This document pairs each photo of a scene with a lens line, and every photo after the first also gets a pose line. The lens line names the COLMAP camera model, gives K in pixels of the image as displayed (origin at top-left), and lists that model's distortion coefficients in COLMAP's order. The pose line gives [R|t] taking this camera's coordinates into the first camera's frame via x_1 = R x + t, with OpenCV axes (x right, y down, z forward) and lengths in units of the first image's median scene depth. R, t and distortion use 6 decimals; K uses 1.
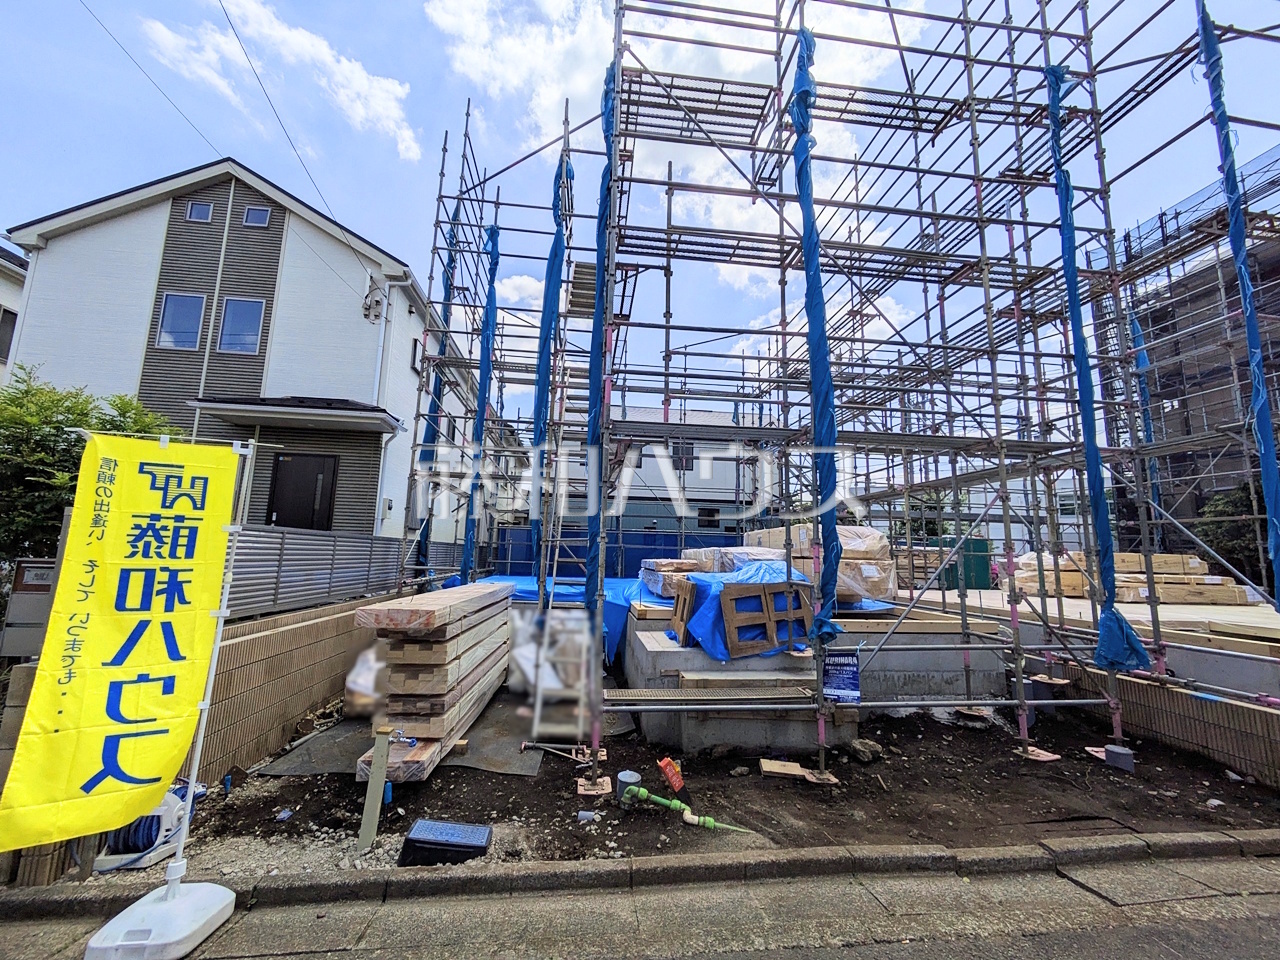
lens RADIAL K [[506.7, 0, 640.0], [0, 506.7, 480.0], [0, 0, 1]] dist [-0.003864, 0.003551]
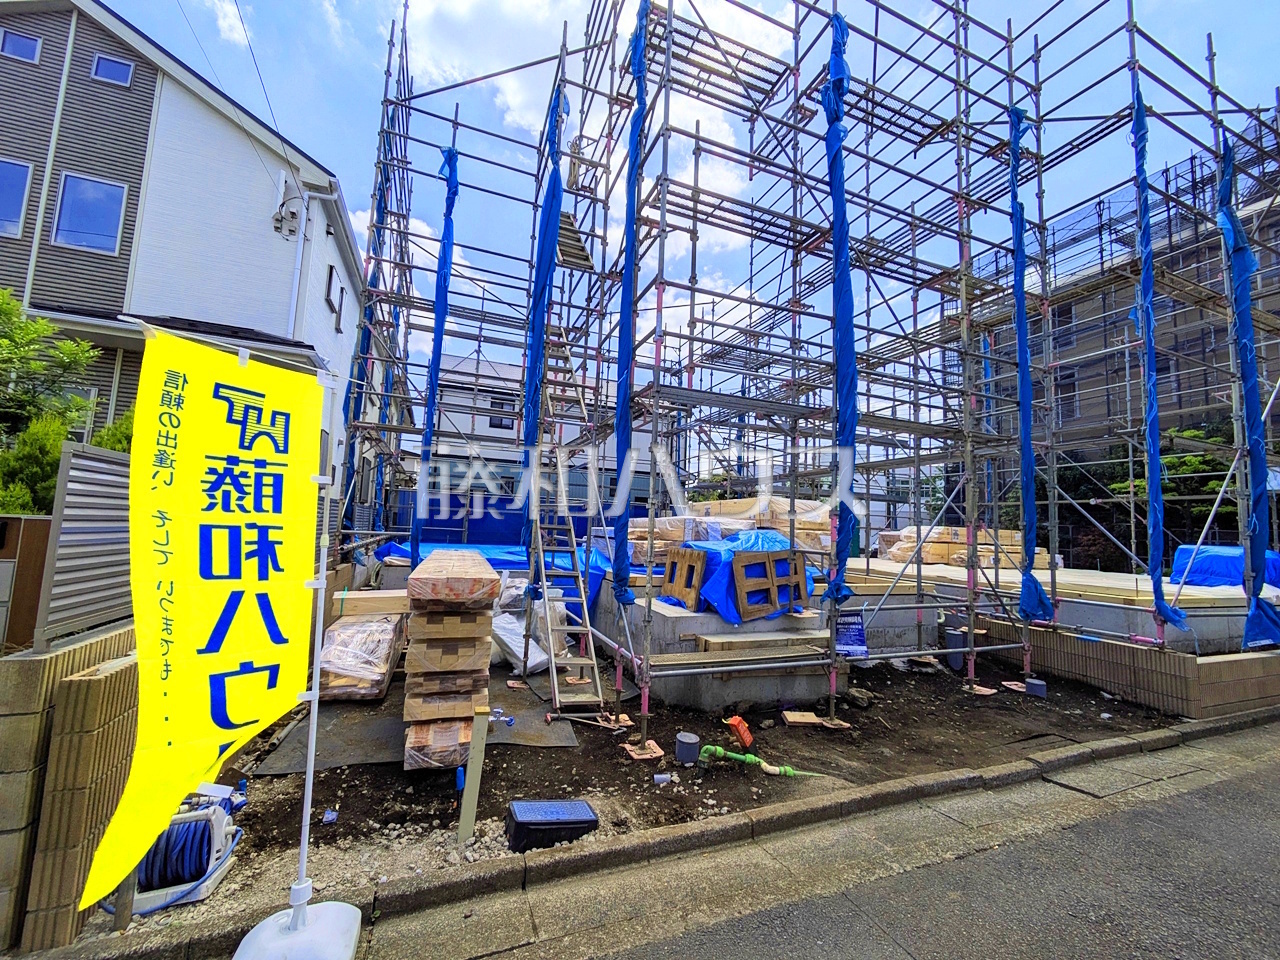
lens RADIAL K [[506.7, 0, 640.0], [0, 506.7, 480.0], [0, 0, 1]] dist [-0.003864, 0.003551]
pose [[0.966349, 0.039389, 0.254201, -0.353169], [-0.053996, 0.997251, 0.050741, 0.020385], [-0.251503, -0.062759, 0.965820, 0.065532]]
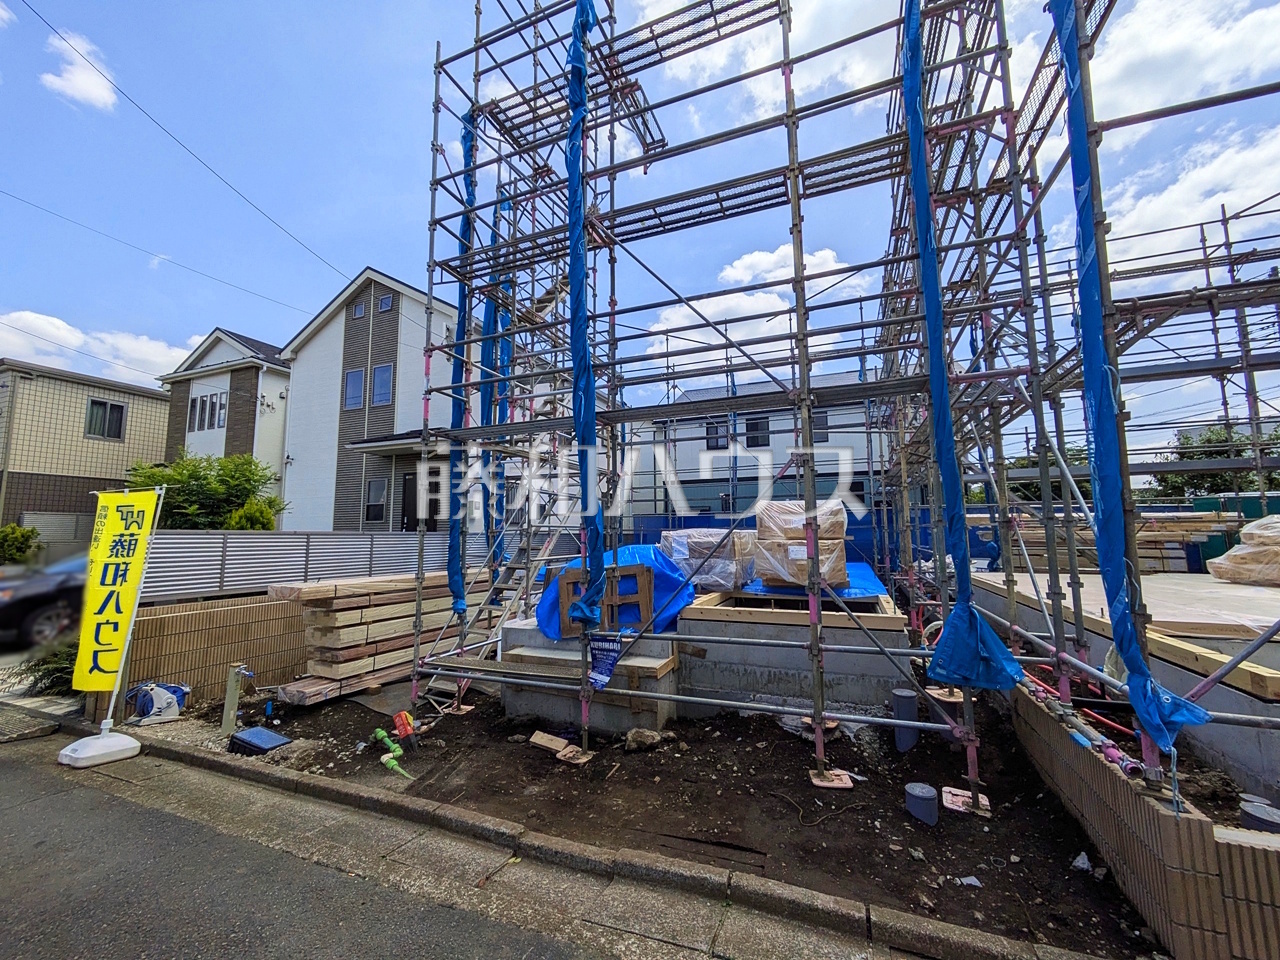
lens RADIAL K [[508.1, 0, 642.2], [0, 508.1, 475.3], [0, 0, 1]] dist [-0.001896, 0.003149]
pose [[0.875207, -0.089992, -0.475304, 1.000070], [0.103048, 0.994675, 0.001422, 0.032816], [0.472645, -0.050223, 0.879820, 0.184326]]
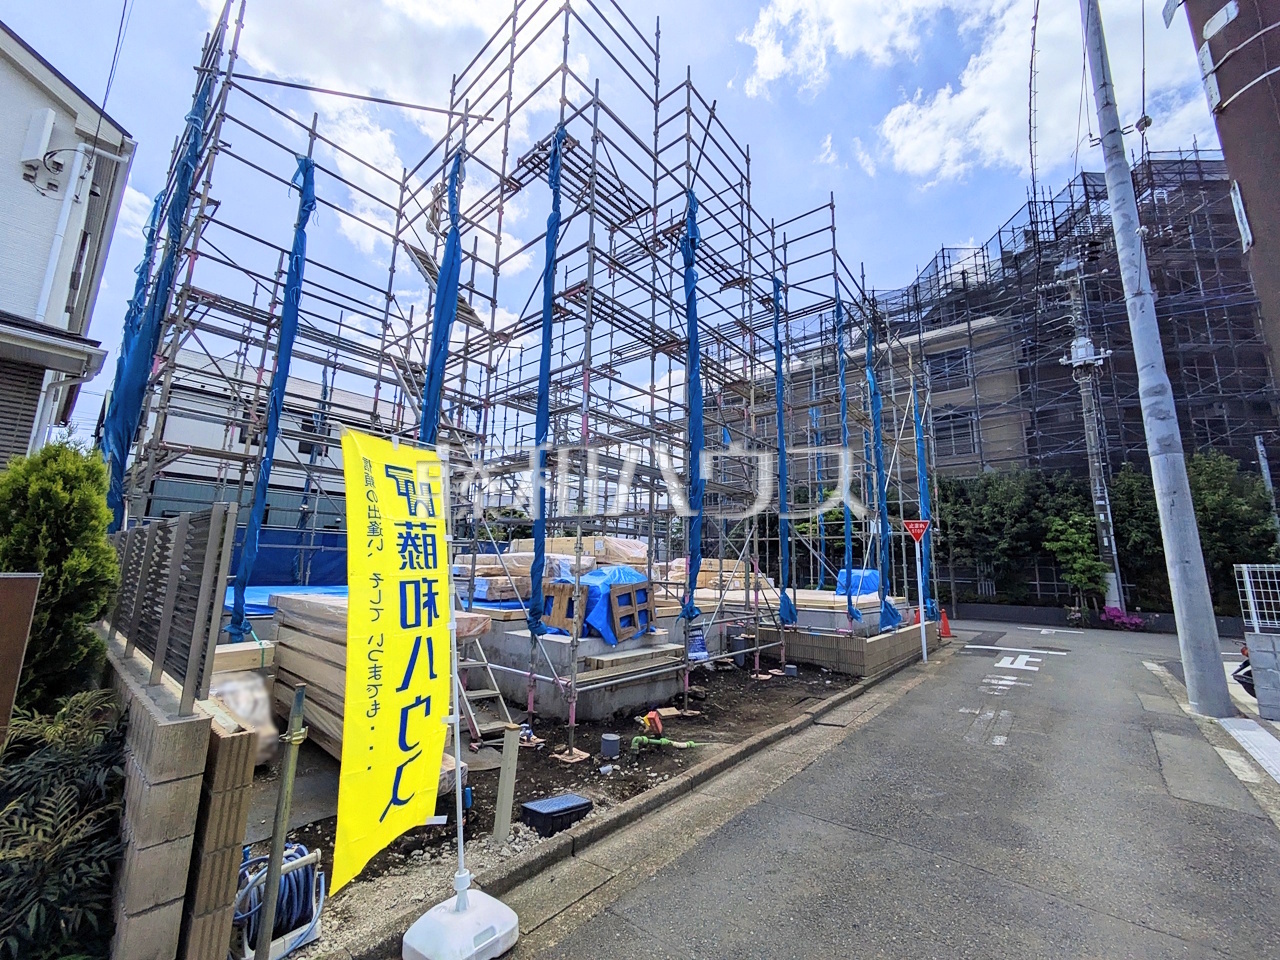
lens RADIAL K [[506.7, 0, 640.0], [0, 506.7, 480.0], [0, 0, 1]] dist [-0.003864, 0.003551]
pose [[0.729446, 0.108217, 0.675424, -0.807165], [-0.103638, 0.993492, -0.047251, -0.003829], [-0.676142, -0.035532, 0.735914, 0.031234]]
